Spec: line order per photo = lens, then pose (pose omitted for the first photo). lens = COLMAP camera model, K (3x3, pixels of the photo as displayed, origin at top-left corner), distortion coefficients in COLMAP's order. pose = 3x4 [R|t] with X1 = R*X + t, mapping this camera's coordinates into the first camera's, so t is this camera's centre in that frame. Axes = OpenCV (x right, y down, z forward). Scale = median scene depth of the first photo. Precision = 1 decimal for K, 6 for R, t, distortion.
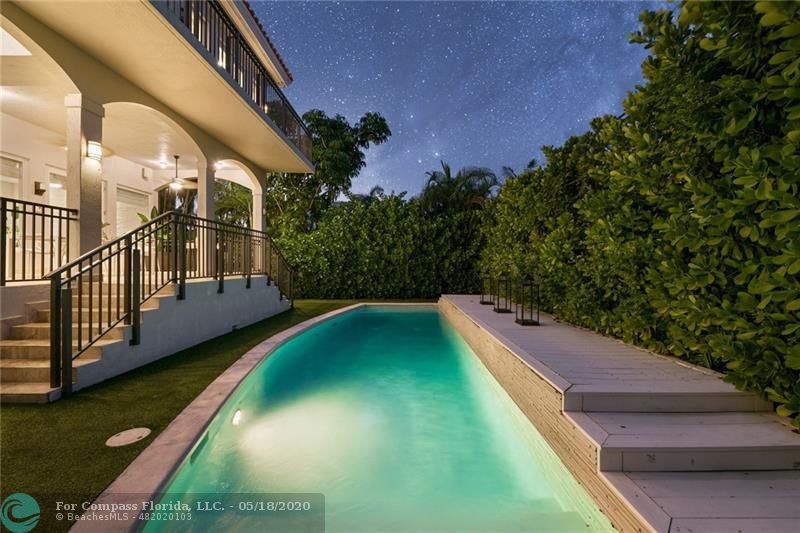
lens RADIAL K [[321.5, 0, 403.2], [0, 321.5, 262.8], [0, 0, 1]] dist [0.003041, 0.000156]
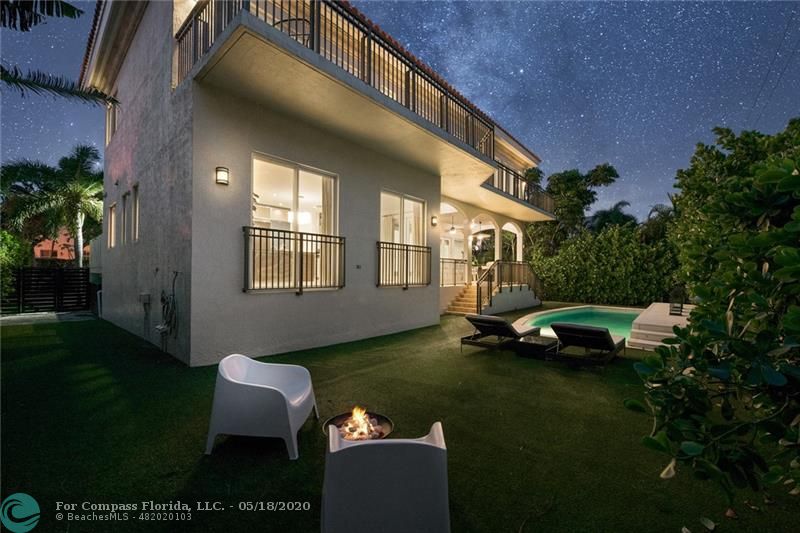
lens RADIAL K [[321.5, 0, 415.1], [0, 321.5, 268.3], [0, 0, 1]] dist [0.003041, 0.000156]
pose [[0.771822, -0.003217, -0.635831, 0.174977], [-0.005171, 0.999922, -0.011336, -0.020654], [0.635818, 0.012037, 0.771745, -0.581621]]
